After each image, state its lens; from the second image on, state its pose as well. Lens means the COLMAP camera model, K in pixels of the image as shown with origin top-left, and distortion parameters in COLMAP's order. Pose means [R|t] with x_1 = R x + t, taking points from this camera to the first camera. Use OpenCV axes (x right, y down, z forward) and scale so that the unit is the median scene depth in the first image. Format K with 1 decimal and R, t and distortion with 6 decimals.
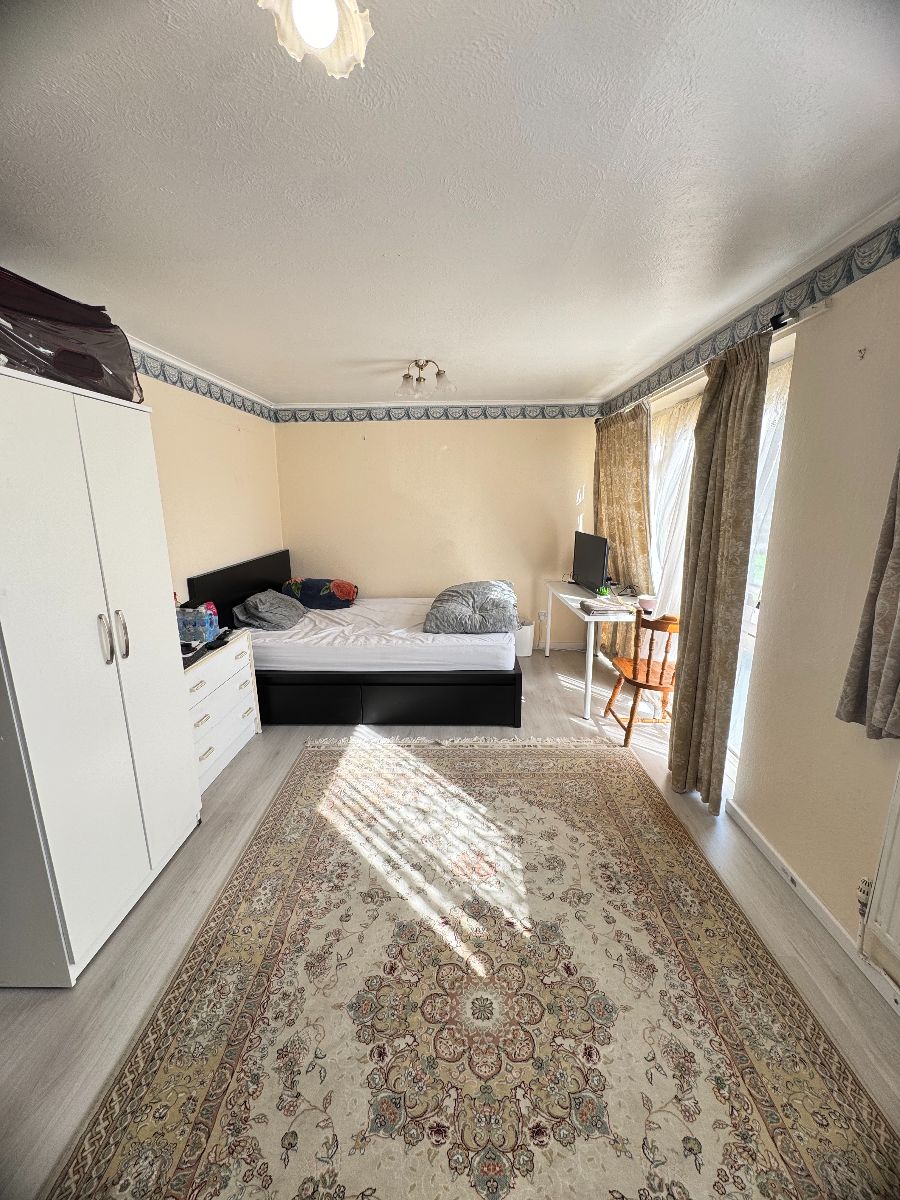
lens RADIAL K [[475.7, 0, 451.1], [0, 475.7, 606.4], [0, 0, 1]] dist [-0.007433, 0.000621]
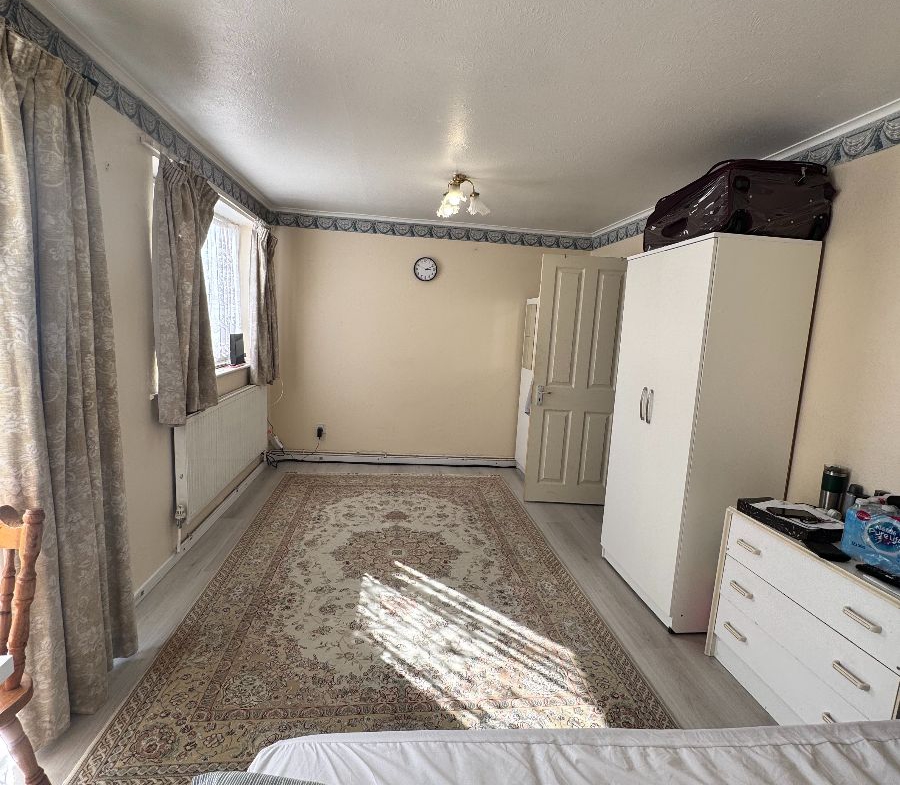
lens RADIAL K [[481.9, 0, 450.4], [0, 481.9, 392.1], [0, 0, 1]] dist [-0.047149, -0.000983]
pose [[-0.991289, -0.029543, -0.128348, 0.084220], [-0.074236, 0.930292, 0.359228, -0.377119], [0.108788, 0.365627, -0.924382, 1.836468]]
